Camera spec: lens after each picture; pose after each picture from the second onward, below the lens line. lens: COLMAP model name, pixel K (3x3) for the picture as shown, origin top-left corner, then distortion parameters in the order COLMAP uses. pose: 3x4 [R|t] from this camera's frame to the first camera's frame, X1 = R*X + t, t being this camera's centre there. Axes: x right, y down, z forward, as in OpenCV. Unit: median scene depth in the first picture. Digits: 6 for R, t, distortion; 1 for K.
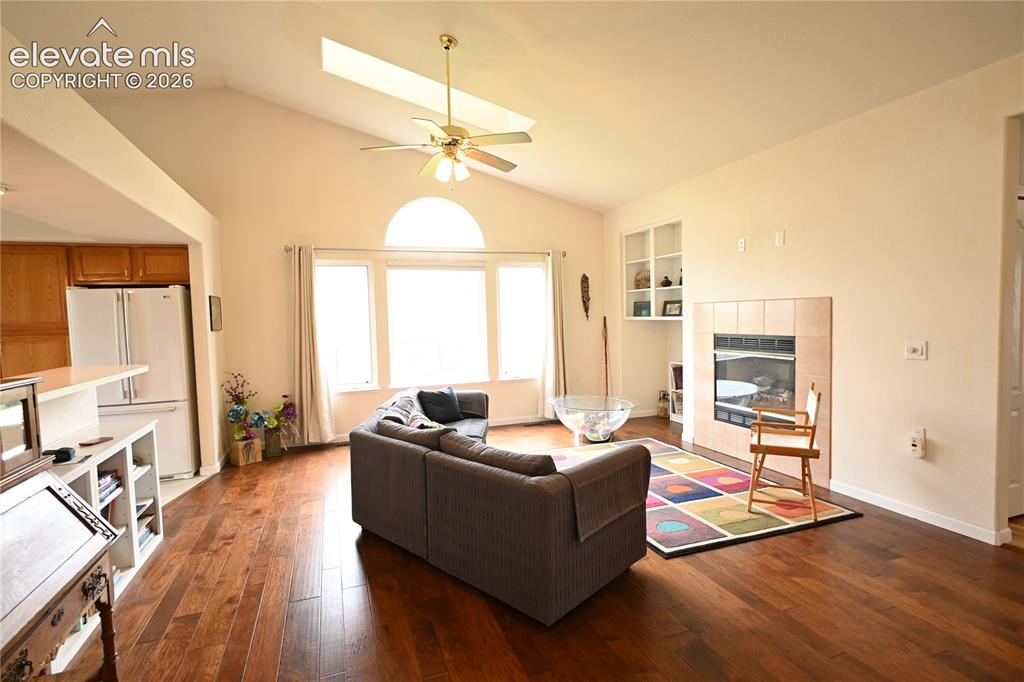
lens RADIAL K [[502.9, 0, 511.8], [0, 502.9, 340.3], [0, 0, 1]] dist [-0.007913, 0.005347]
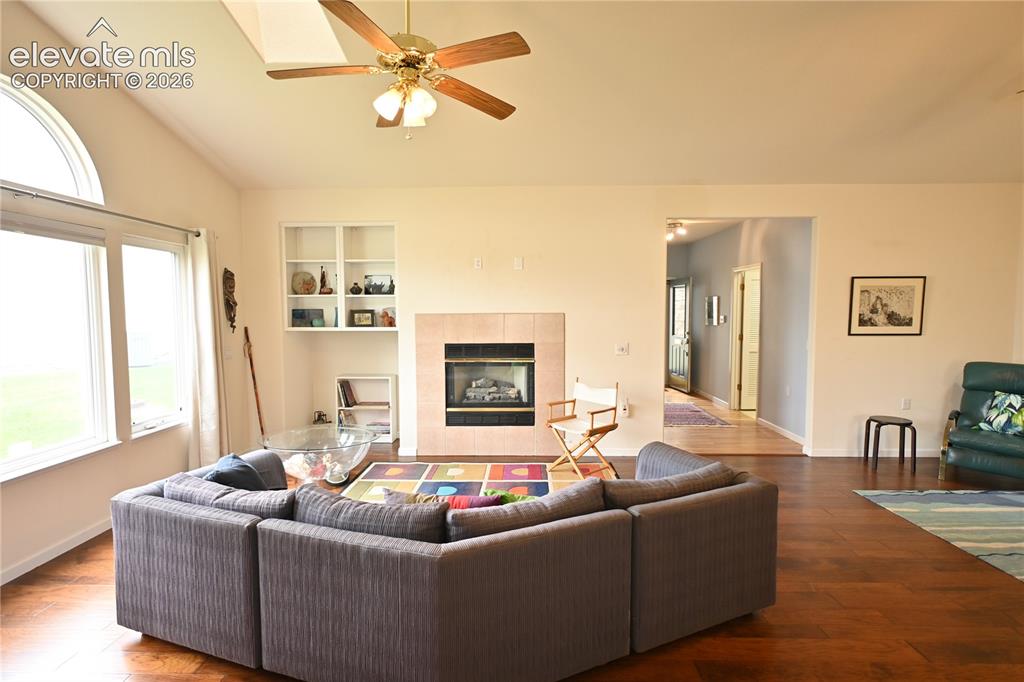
lens RADIAL K [[502.9, 0, 511.9], [0, 502.9, 340.1], [0, 0, 1]] dist [-0.007913, 0.005347]
pose [[0.368077, -0.030194, 0.929305, -0.557844], [0.041848, 0.998998, 0.015884, -0.034103], [-0.928853, 0.033043, 0.368972, 0.525077]]
